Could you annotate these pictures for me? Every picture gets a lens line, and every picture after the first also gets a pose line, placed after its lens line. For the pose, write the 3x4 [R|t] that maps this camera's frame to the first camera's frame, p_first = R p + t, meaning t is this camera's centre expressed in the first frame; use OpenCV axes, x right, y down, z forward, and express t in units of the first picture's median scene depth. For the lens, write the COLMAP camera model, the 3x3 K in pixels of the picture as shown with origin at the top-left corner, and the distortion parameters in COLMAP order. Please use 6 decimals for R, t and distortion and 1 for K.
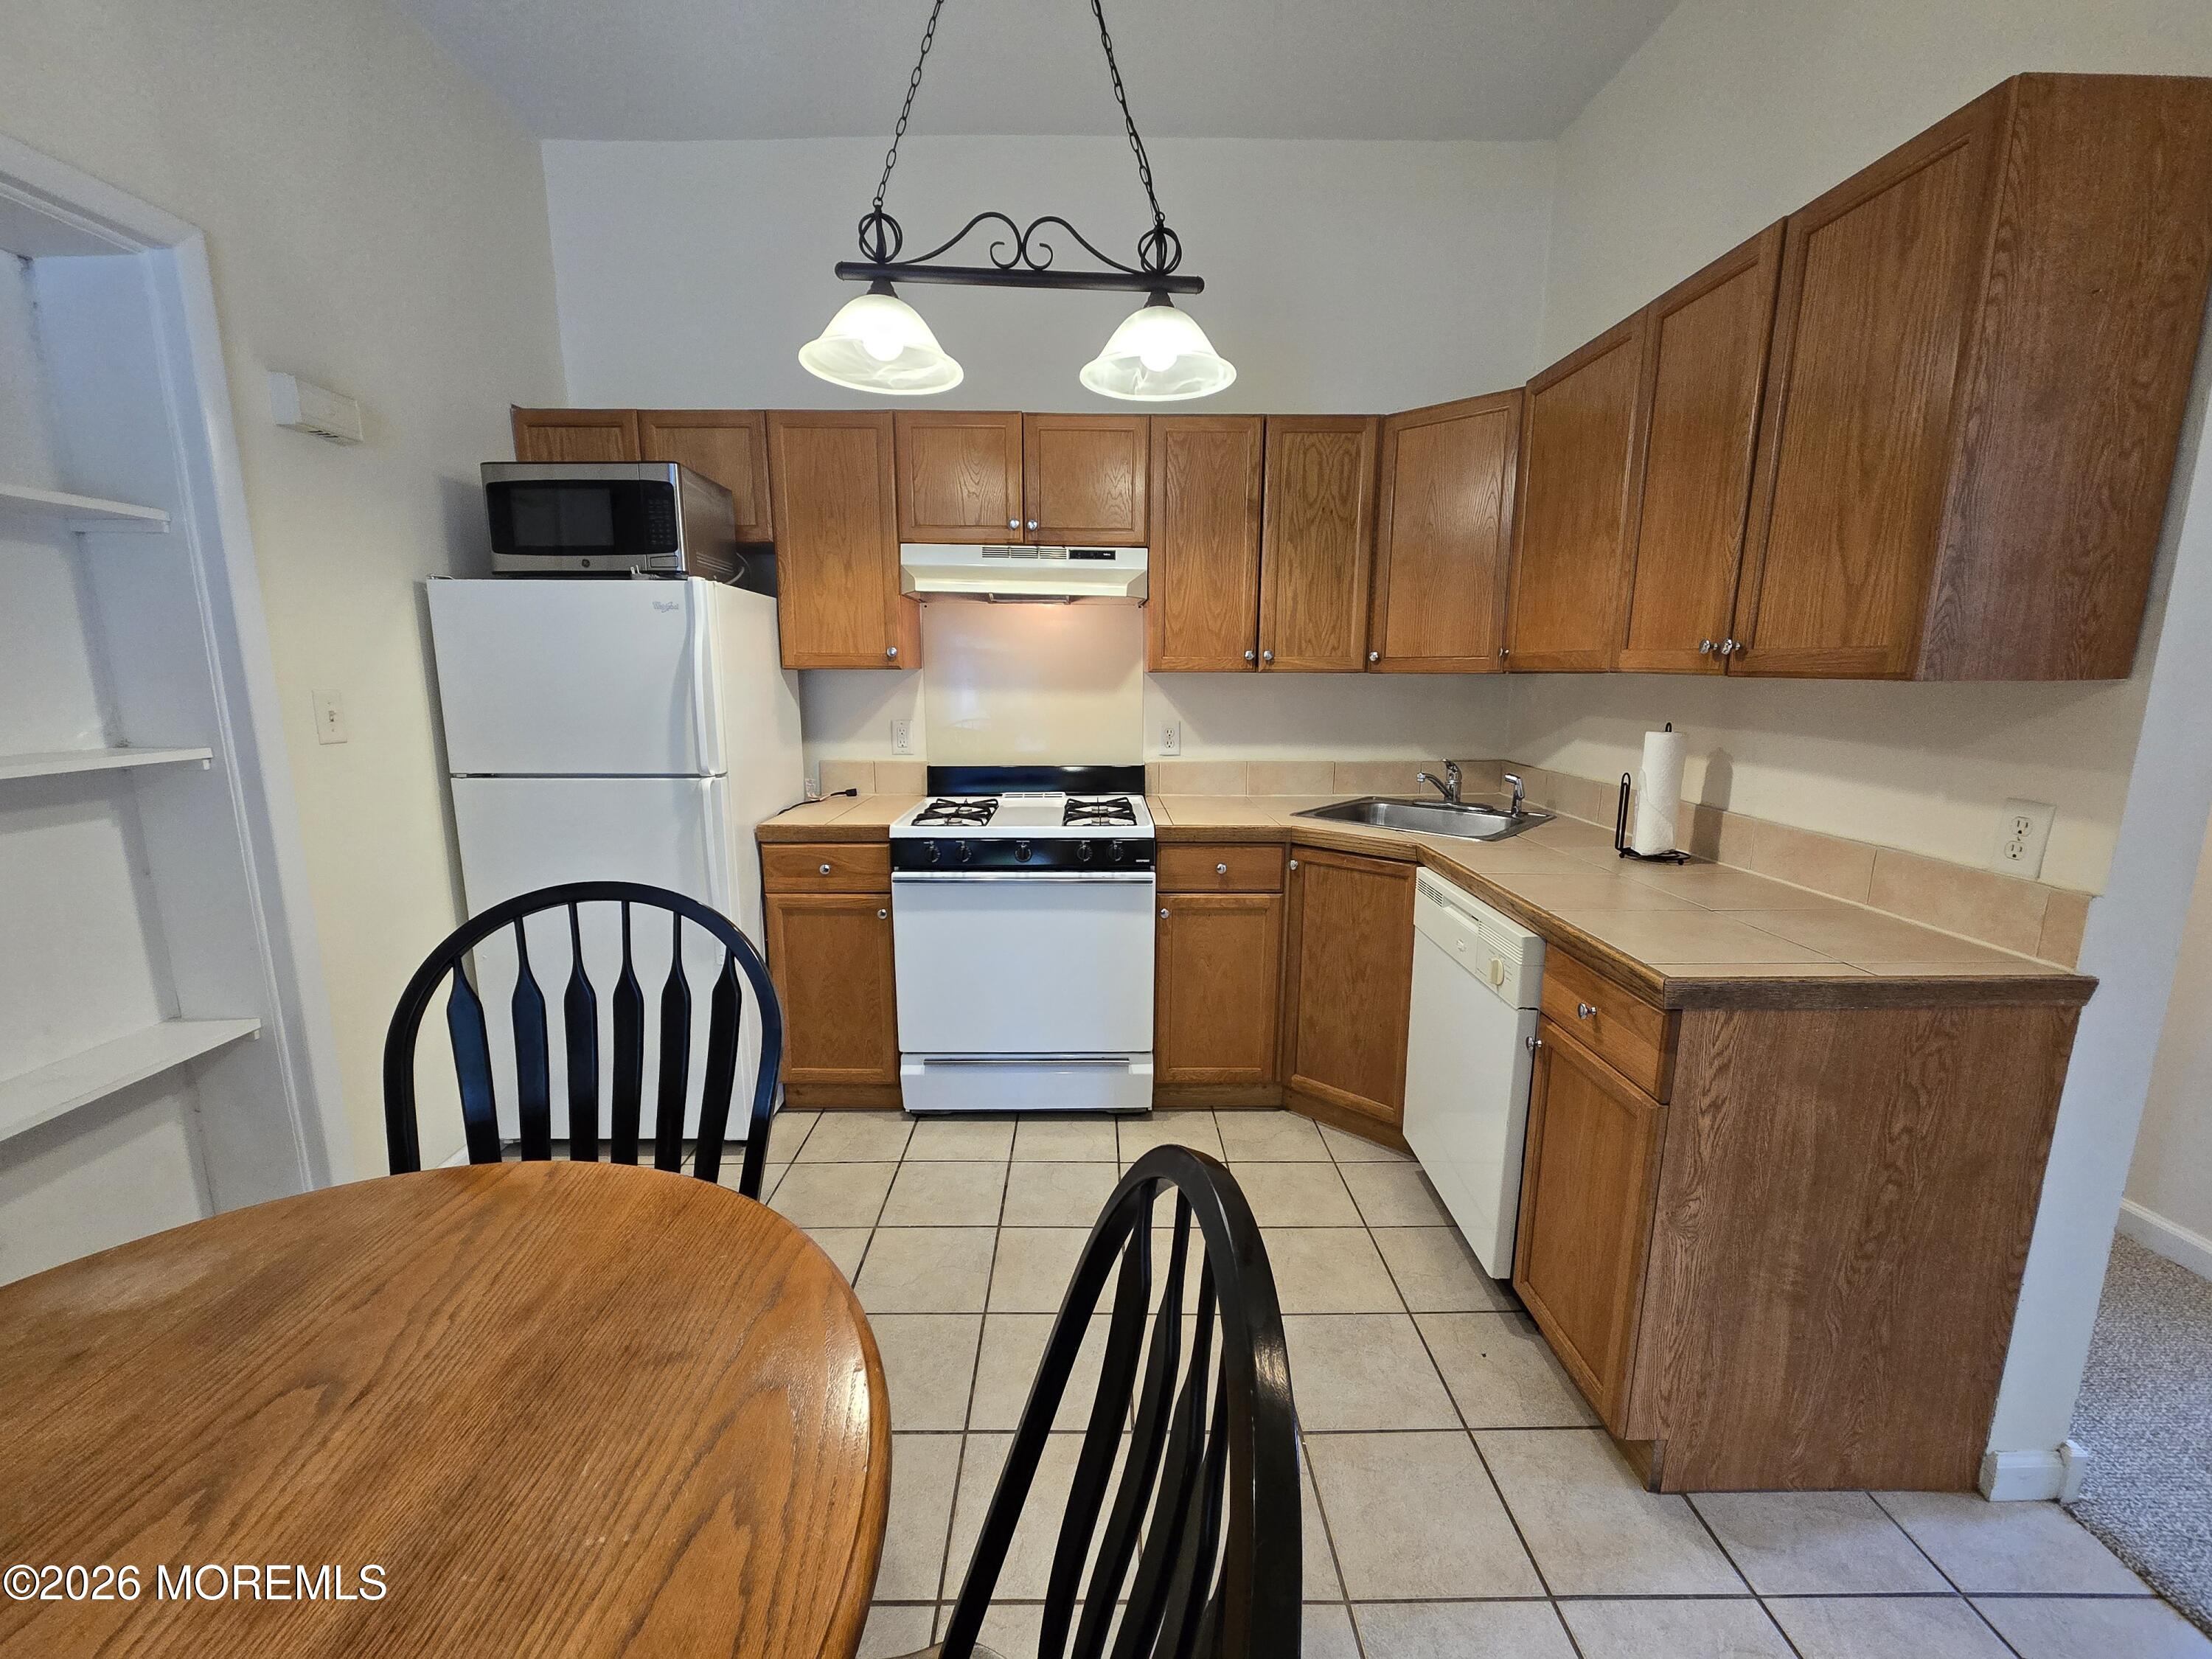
lens RADIAL K [[905.6, 0, 1099.1], [0, 905.6, 845.0], [0, 0, 1]] dist [0.000340, -0.001146]
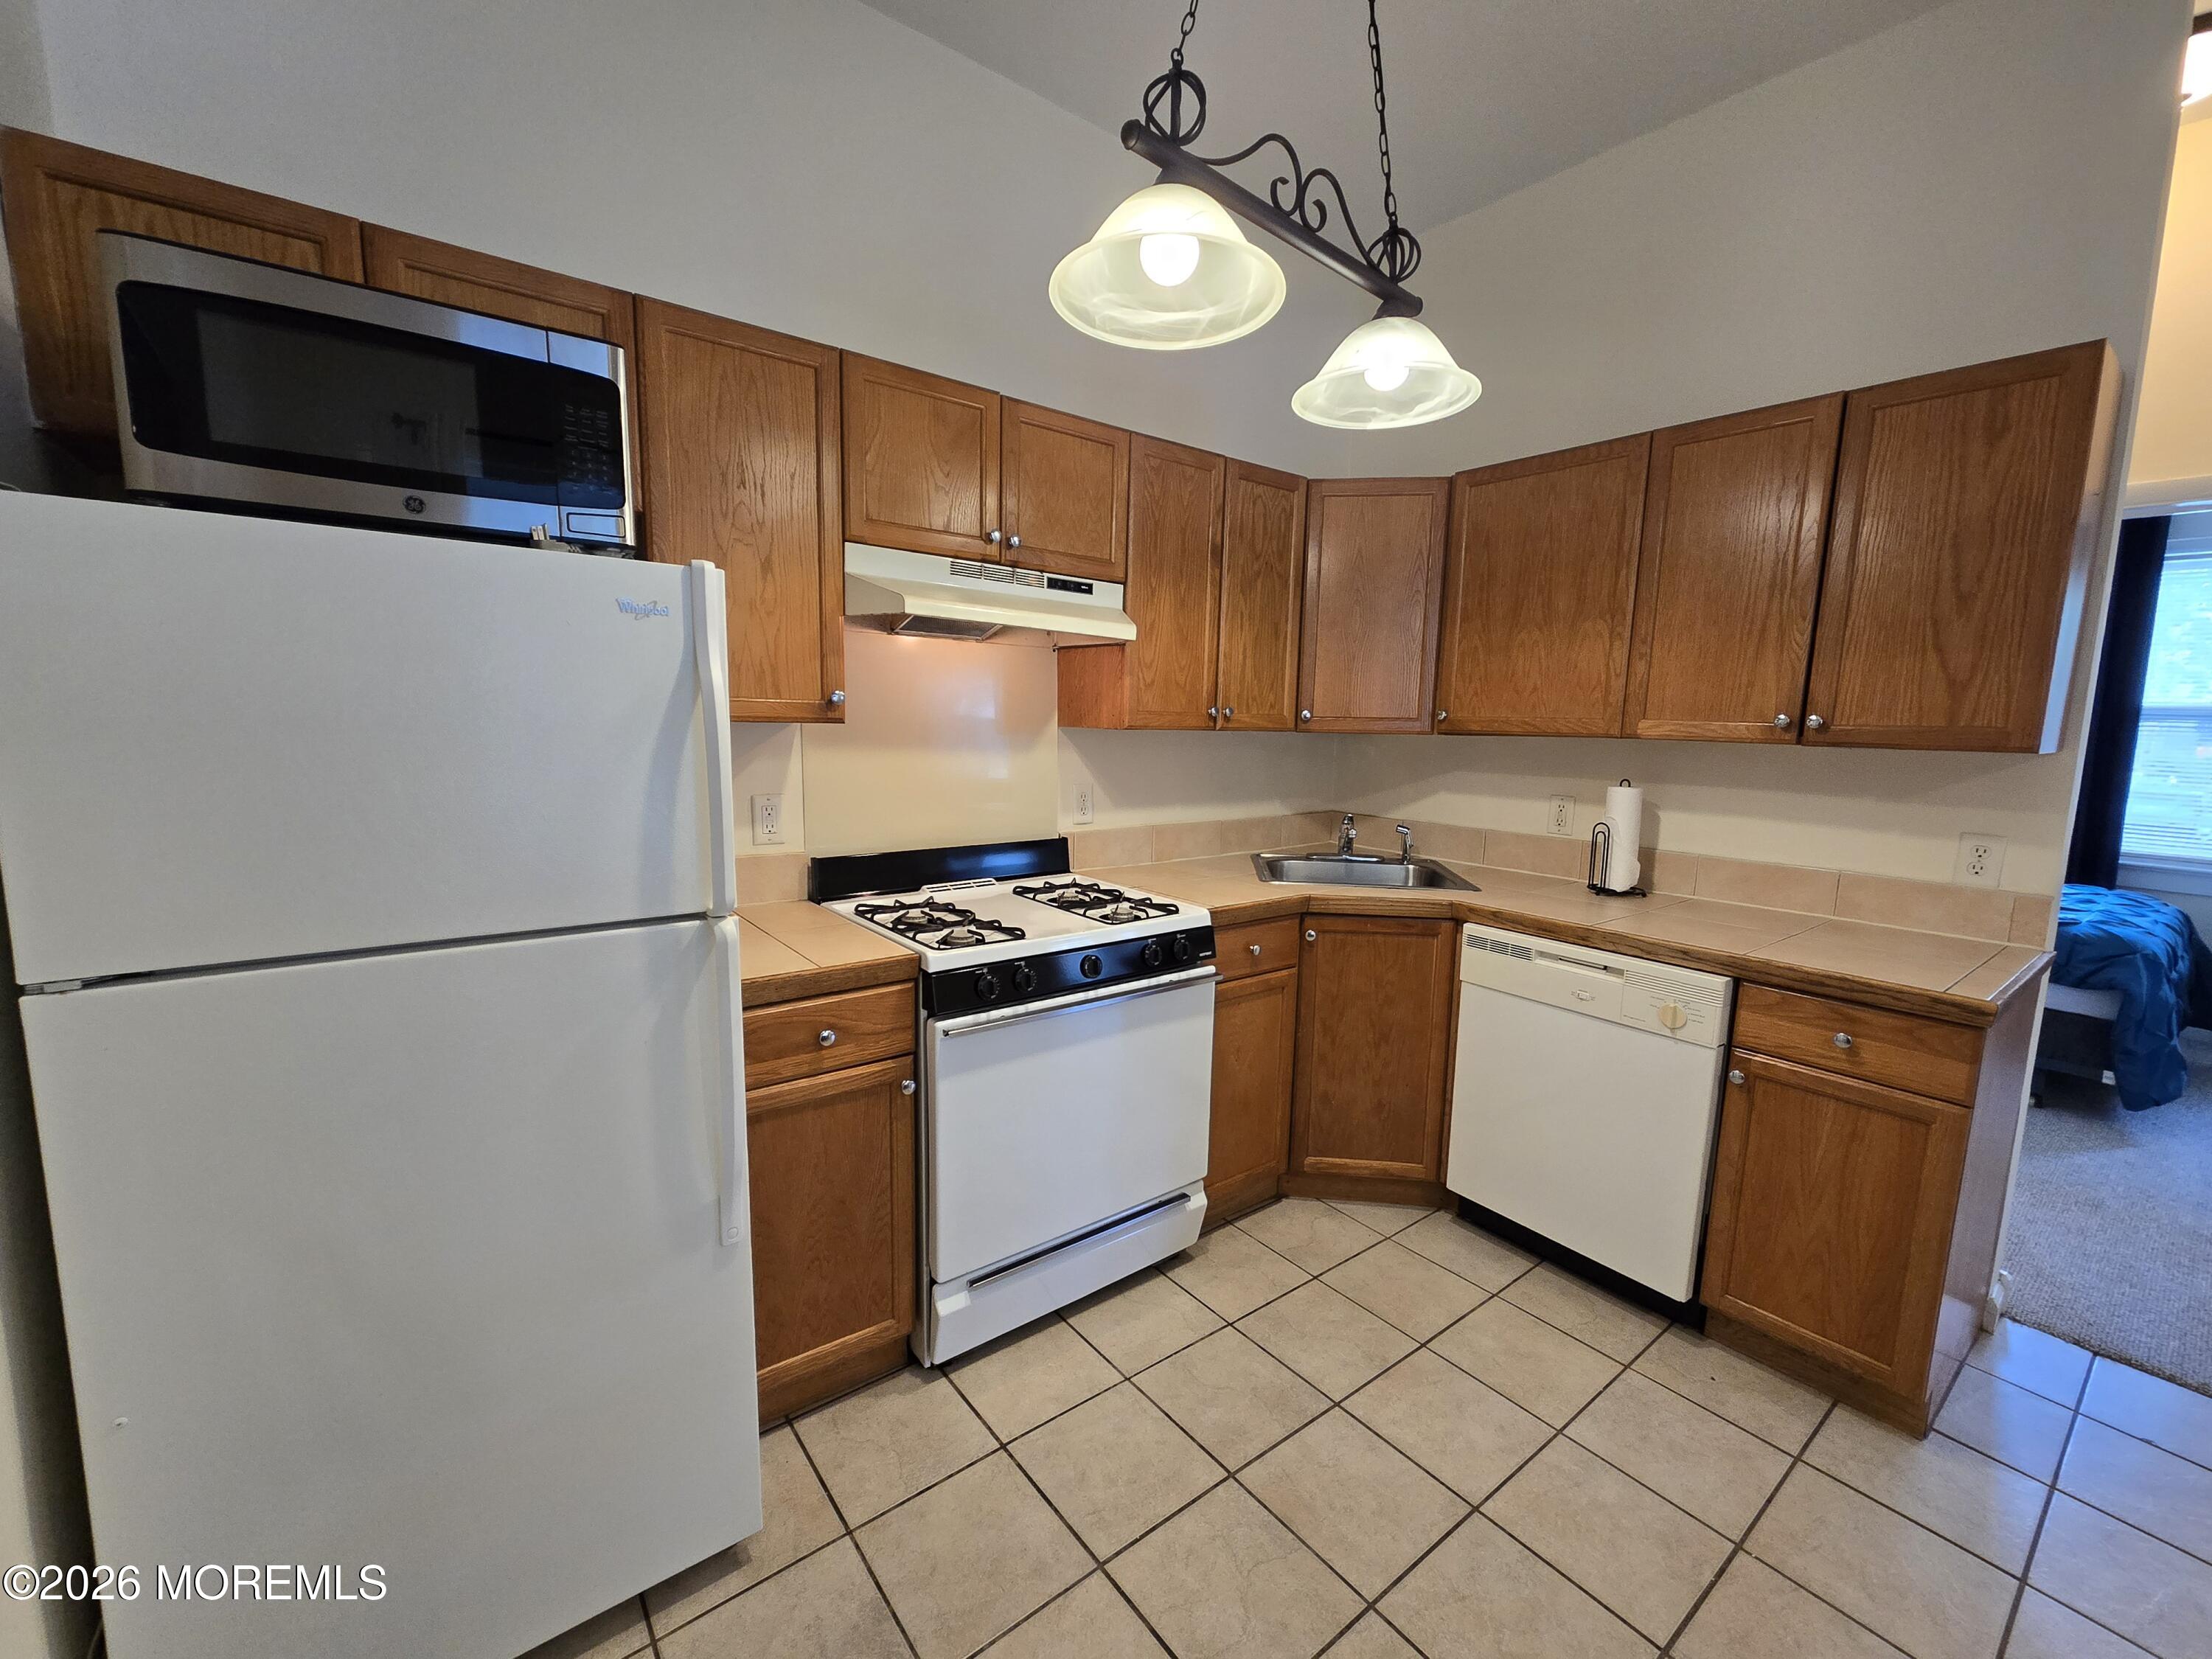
lens RADIAL K [[905.6, 0, 1098.0], [0, 905.6, 844.6], [0, 0, 1]] dist [0.000340, -0.001146]
pose [[0.801806, -0.068939, 0.593594, -0.527539], [0.096104, 0.995270, -0.014224, -0.081652], [-0.589805, 0.068452, 0.804639, 0.376030]]
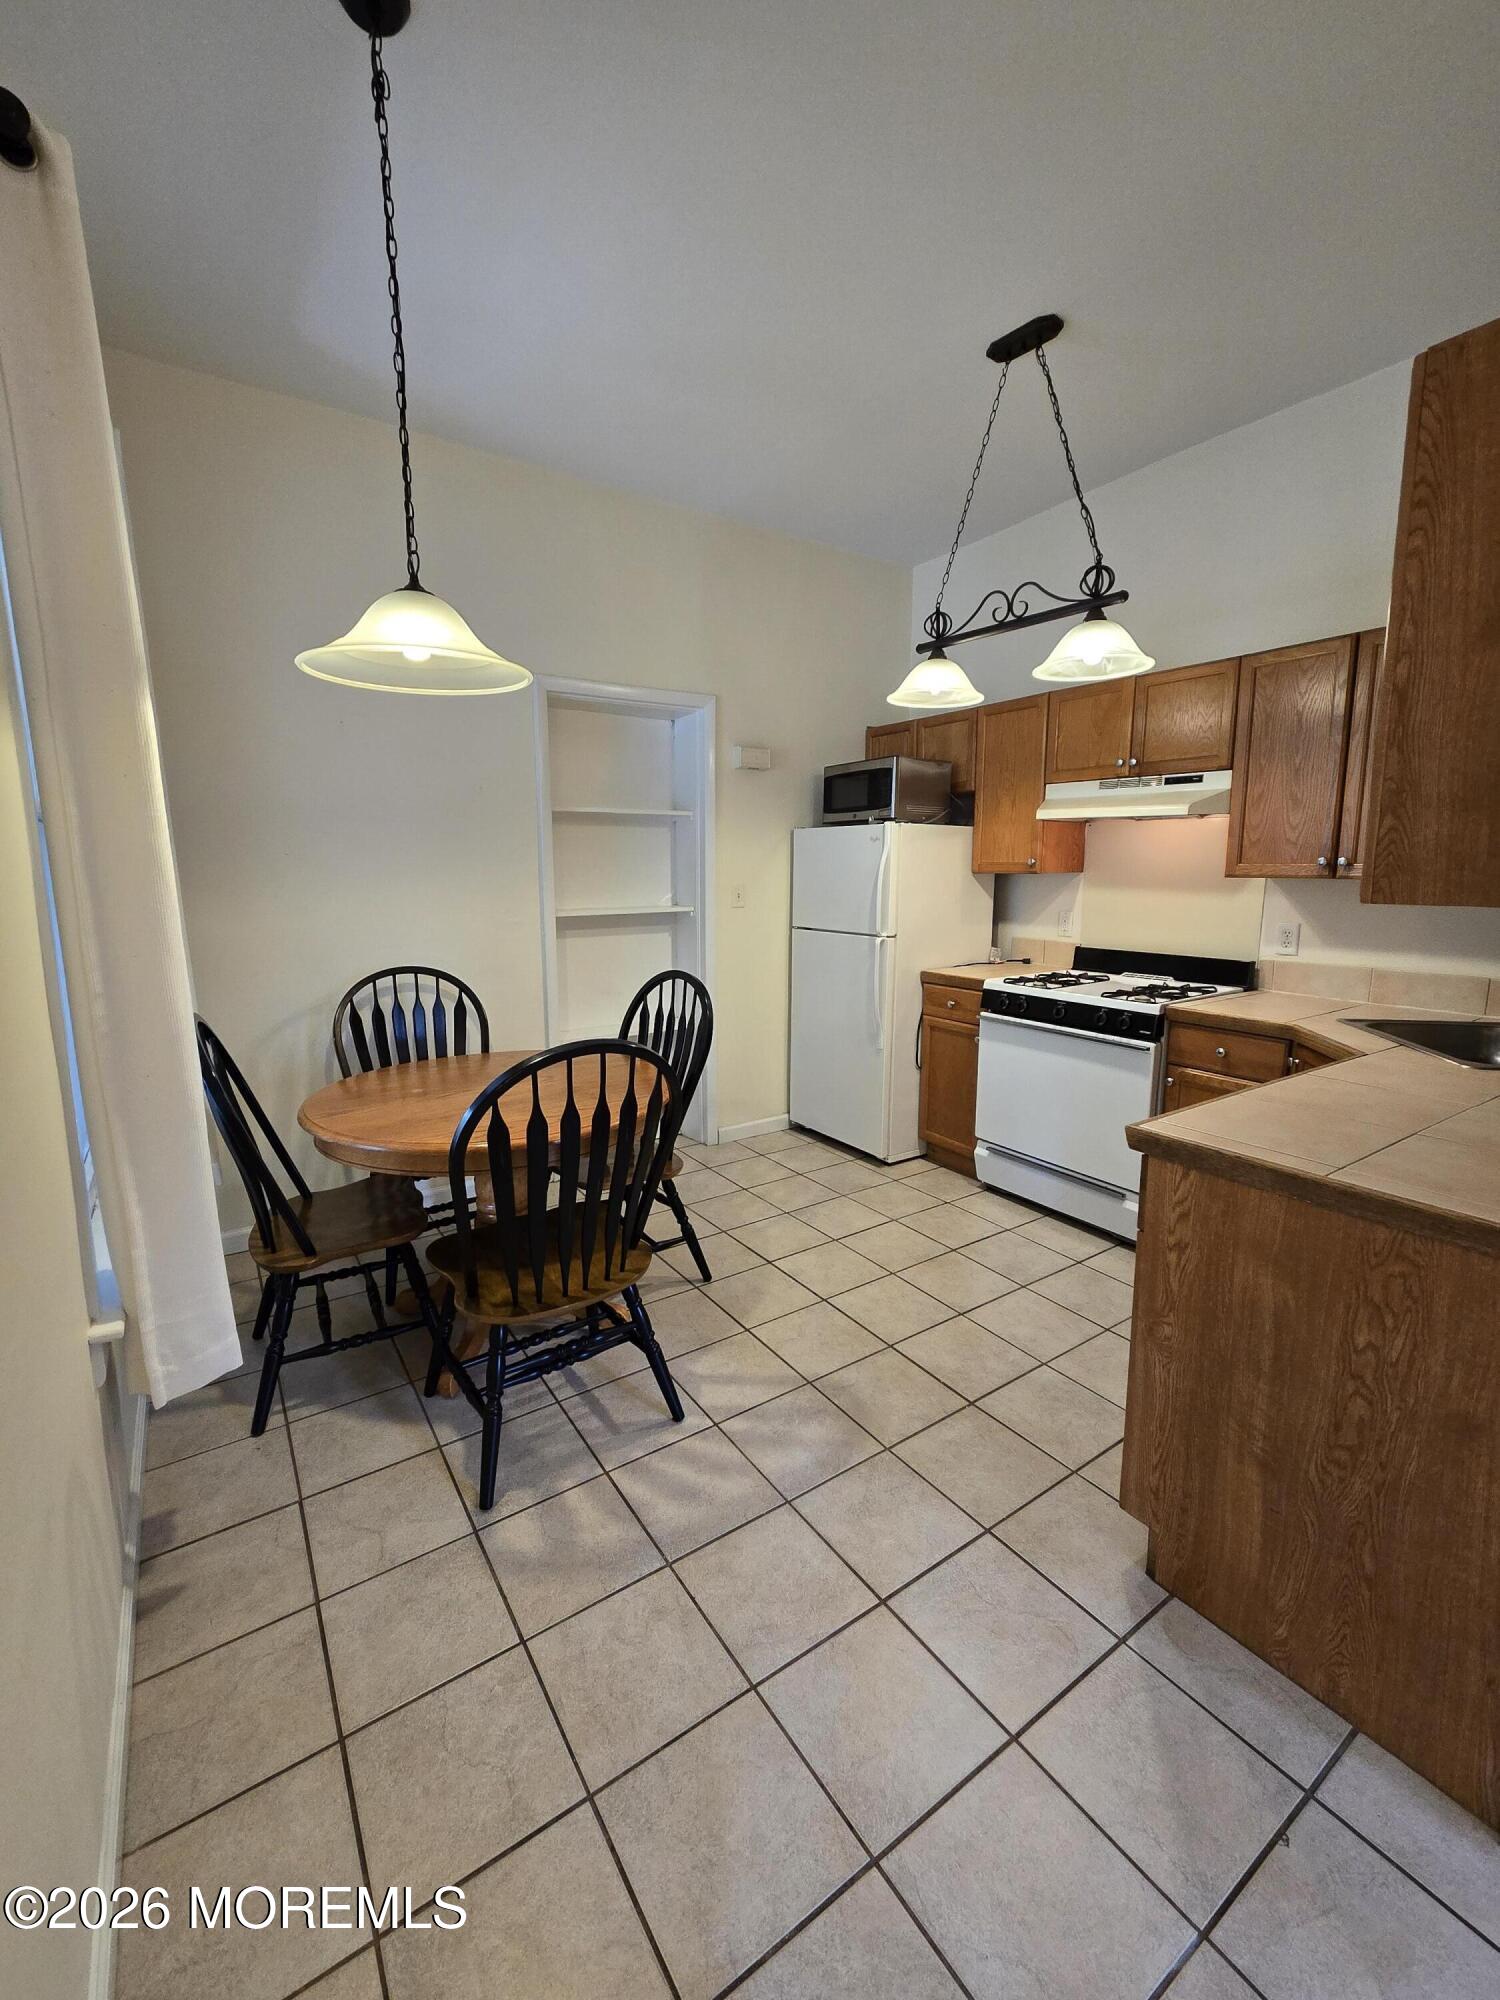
lens RADIAL K [[818.8, 0, 731.4], [0, 818.8, 992.1], [0, 0, 1]] dist [0.000340, -0.001146]
pose [[0.538240, 0.126658, -0.833220, 0.661678], [-0.154130, 0.986763, 0.050434, -0.005704], [0.828578, 0.101279, 0.550637, -0.071651]]
